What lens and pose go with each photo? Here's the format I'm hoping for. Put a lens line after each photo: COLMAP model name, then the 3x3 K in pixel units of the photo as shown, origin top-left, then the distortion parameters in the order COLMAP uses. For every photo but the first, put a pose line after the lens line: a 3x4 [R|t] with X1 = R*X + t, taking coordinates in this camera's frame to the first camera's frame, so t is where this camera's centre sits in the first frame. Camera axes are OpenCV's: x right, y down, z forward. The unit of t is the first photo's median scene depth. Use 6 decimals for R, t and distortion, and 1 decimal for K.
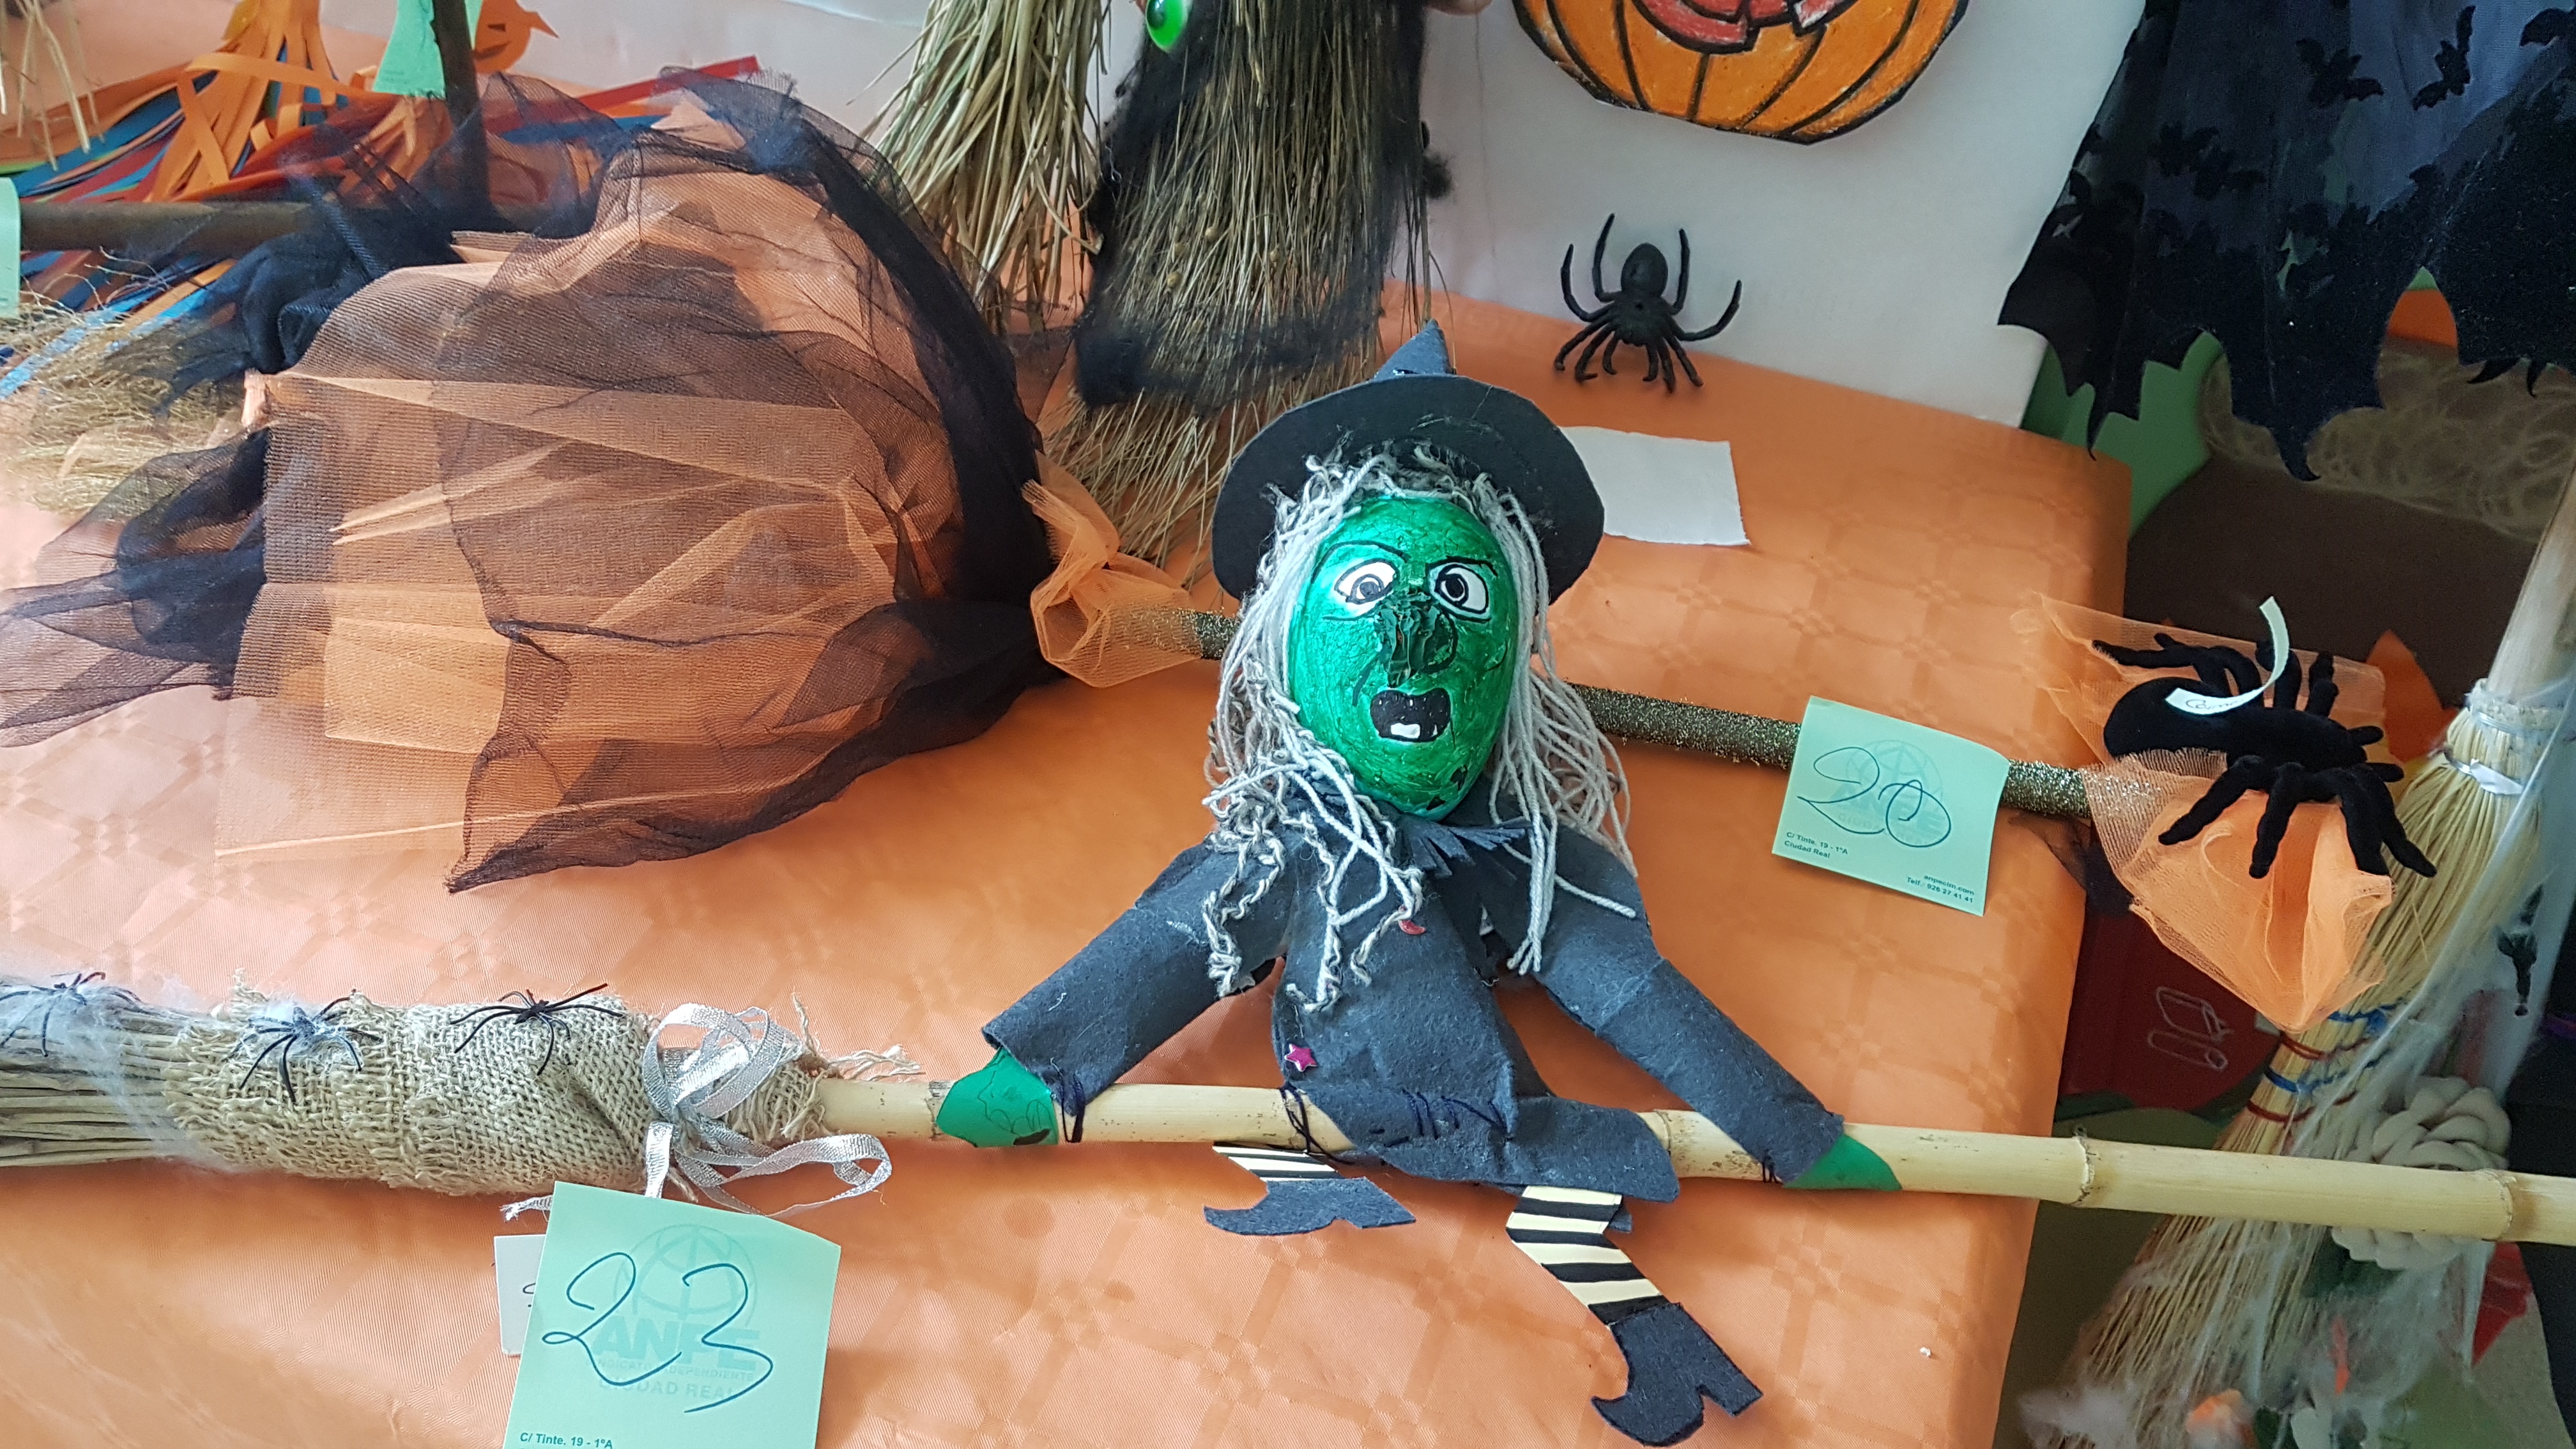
lens RADIAL K [[1868.8, 0, 1288.0], [0, 1868.8, 724.5], [0, 0, 1]] dist [0.004898, 0.001726]
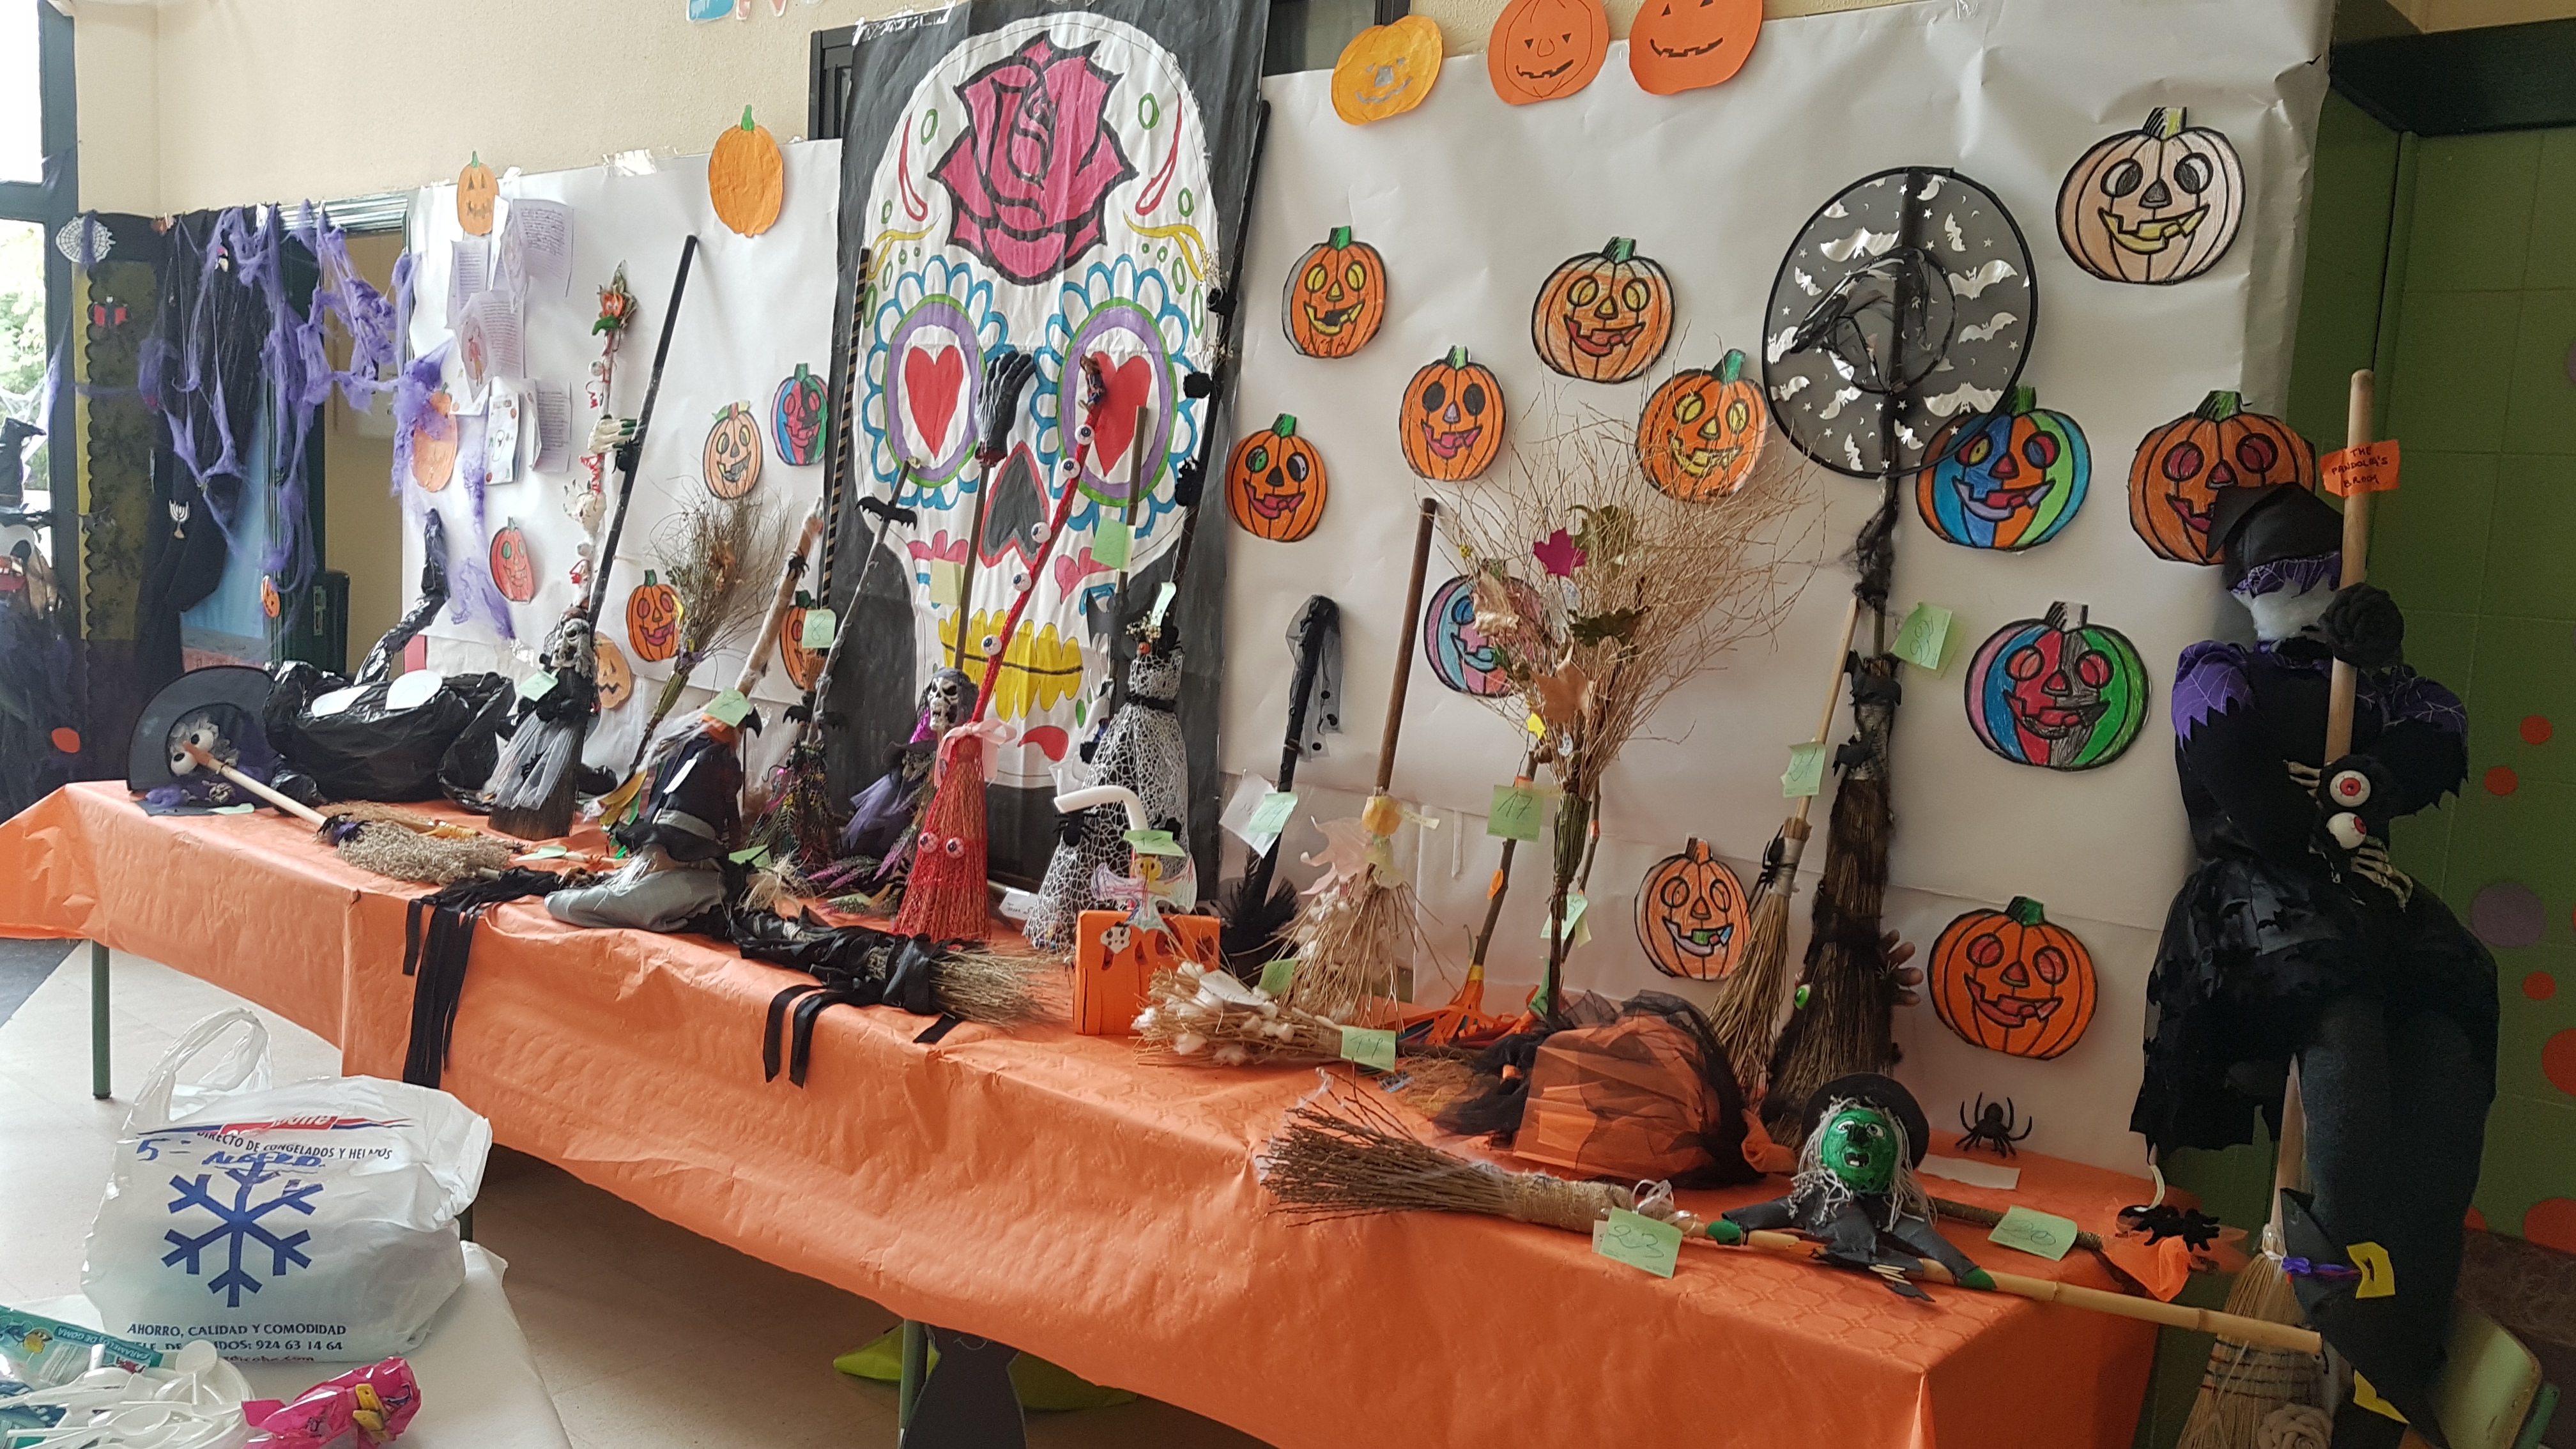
lens RADIAL K [[1868.8, 0, 1288.0], [0, 1868.8, 724.5], [0, 0, 1]] dist [0.004898, 0.001726]
pose [[0.934321, 0.006768, -0.356368, 0.270173], [-0.215612, 0.806877, -0.549964, 1.273657], [0.283823, 0.590680, 0.755342, -2.038776]]
